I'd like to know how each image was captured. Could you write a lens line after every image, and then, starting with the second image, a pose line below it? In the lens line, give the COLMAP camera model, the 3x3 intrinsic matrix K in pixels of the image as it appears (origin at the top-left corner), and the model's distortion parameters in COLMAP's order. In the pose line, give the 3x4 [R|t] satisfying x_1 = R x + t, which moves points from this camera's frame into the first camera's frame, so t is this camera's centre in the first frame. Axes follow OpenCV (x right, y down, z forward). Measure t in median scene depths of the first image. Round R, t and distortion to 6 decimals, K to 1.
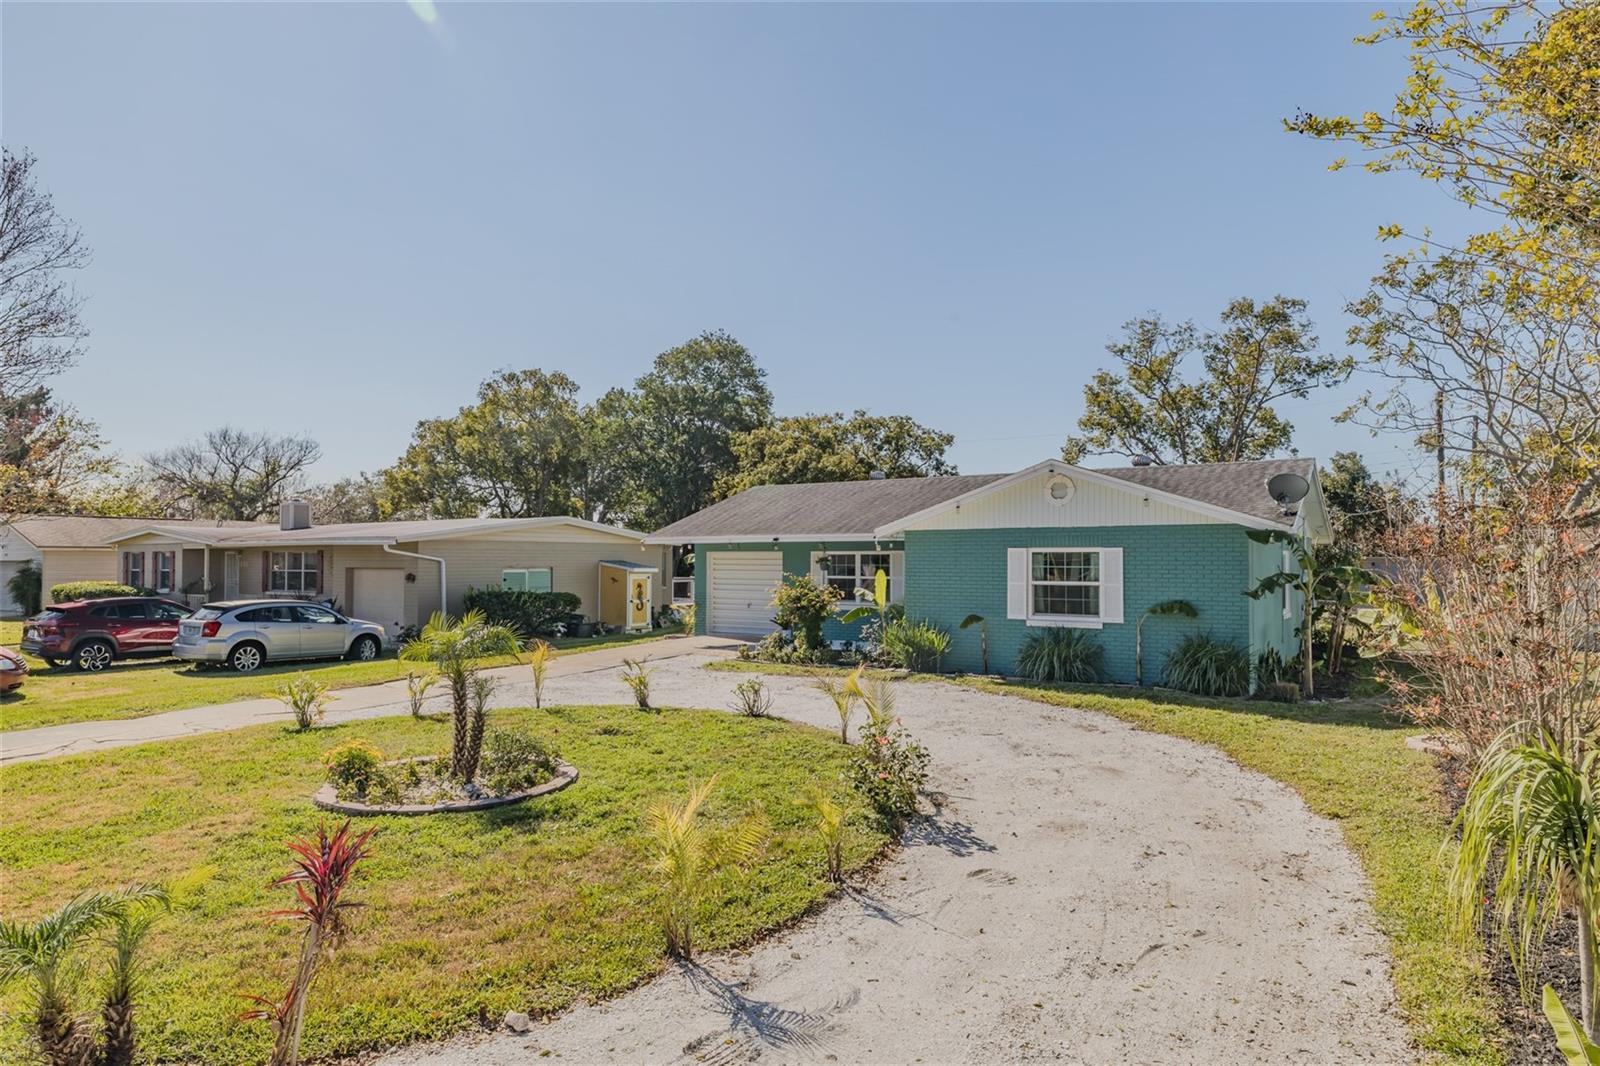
lens RADIAL K [[925.1, 0, 795.9], [0, 925.1, 533.1], [0, 0, 1]] dist [-0.002219, -0.002470]
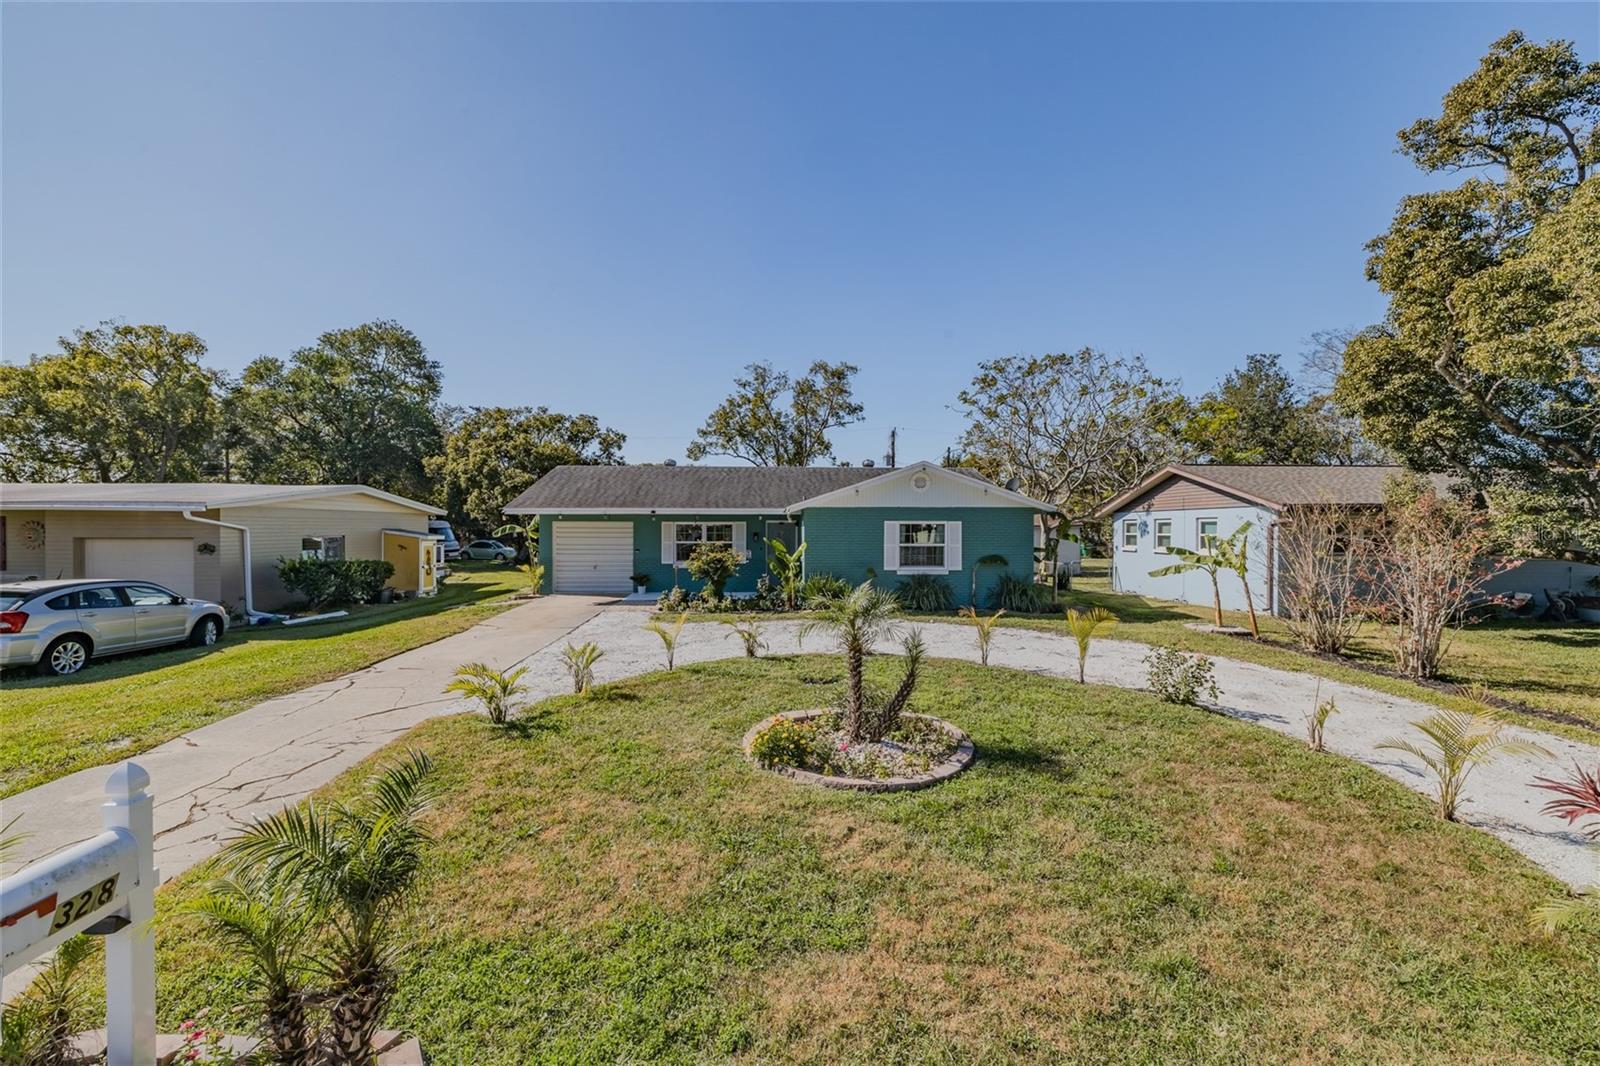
lens RADIAL K [[661.7, 0, 789.3], [0, 661.7, 535.4], [0, 0, 1]] dist [0.002175, 0.000512]
pose [[0.825422, -0.005937, 0.564485, -0.316453], [-0.017080, 0.999224, 0.035485, 0.003213], [-0.564257, -0.038931, 0.824681, 0.159093]]
